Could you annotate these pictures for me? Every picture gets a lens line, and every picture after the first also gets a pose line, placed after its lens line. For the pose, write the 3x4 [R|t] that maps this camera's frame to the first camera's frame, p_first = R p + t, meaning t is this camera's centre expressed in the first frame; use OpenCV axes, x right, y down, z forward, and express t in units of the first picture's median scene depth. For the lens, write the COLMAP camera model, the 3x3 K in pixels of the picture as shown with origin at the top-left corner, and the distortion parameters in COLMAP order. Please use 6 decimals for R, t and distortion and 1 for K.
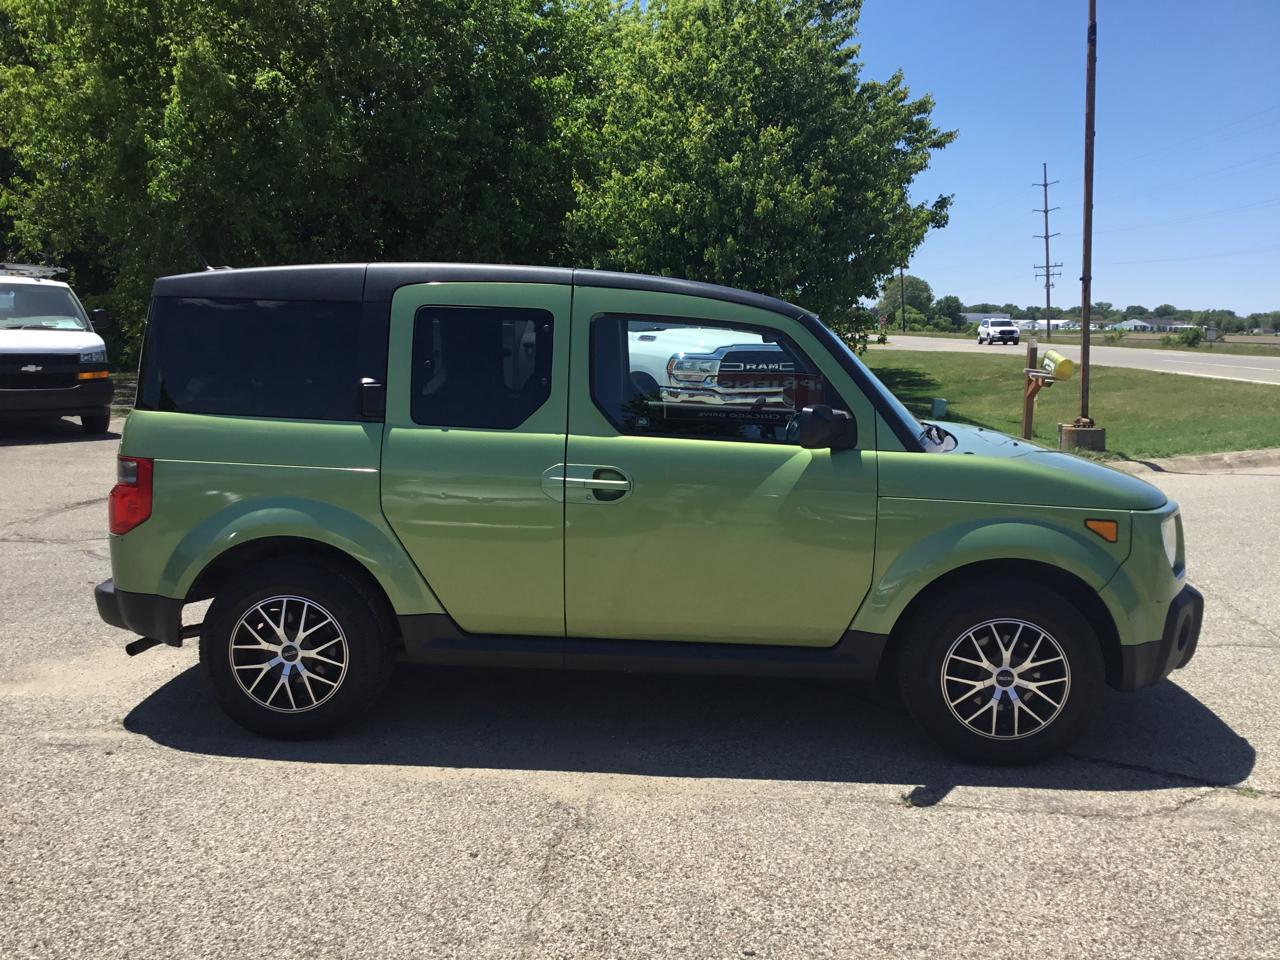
lens RADIAL K [[1154.1, 0, 630.9], [0, 1154.1, 479.6], [0, 0, 1]] dist [0.103418, -0.188441]
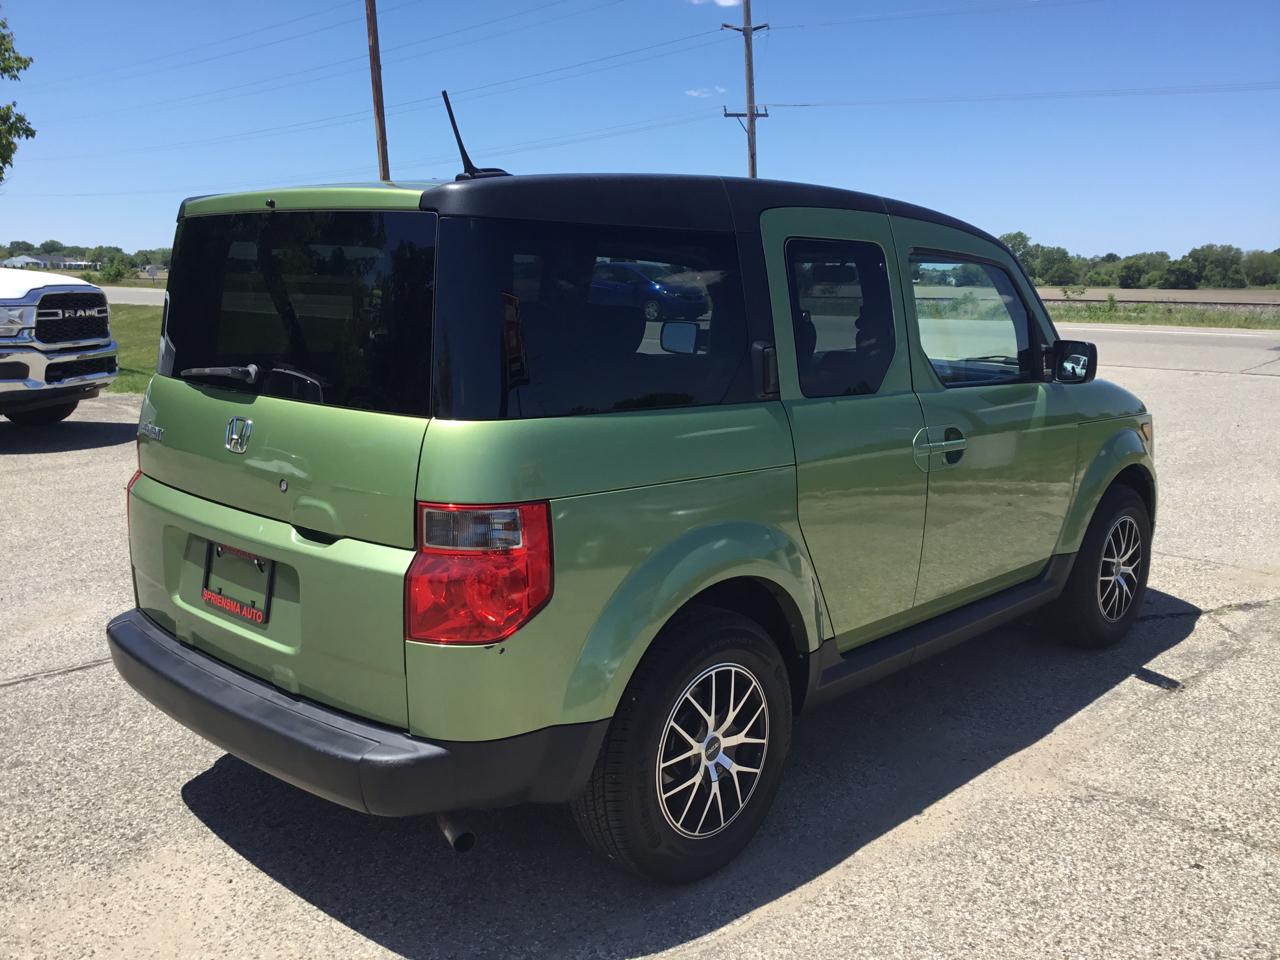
lens RADIAL K [[1154.1, 0, 637.4], [0, 1154.1, 473.7], [0, 0, 1]] dist [0.103418, -0.188441]
pose [[0.625640, -0.139012, 0.767626, -0.850530], [0.102044, 0.990124, 0.096135, -0.084099], [-0.773409, 0.018186, 0.633647, 0.617940]]
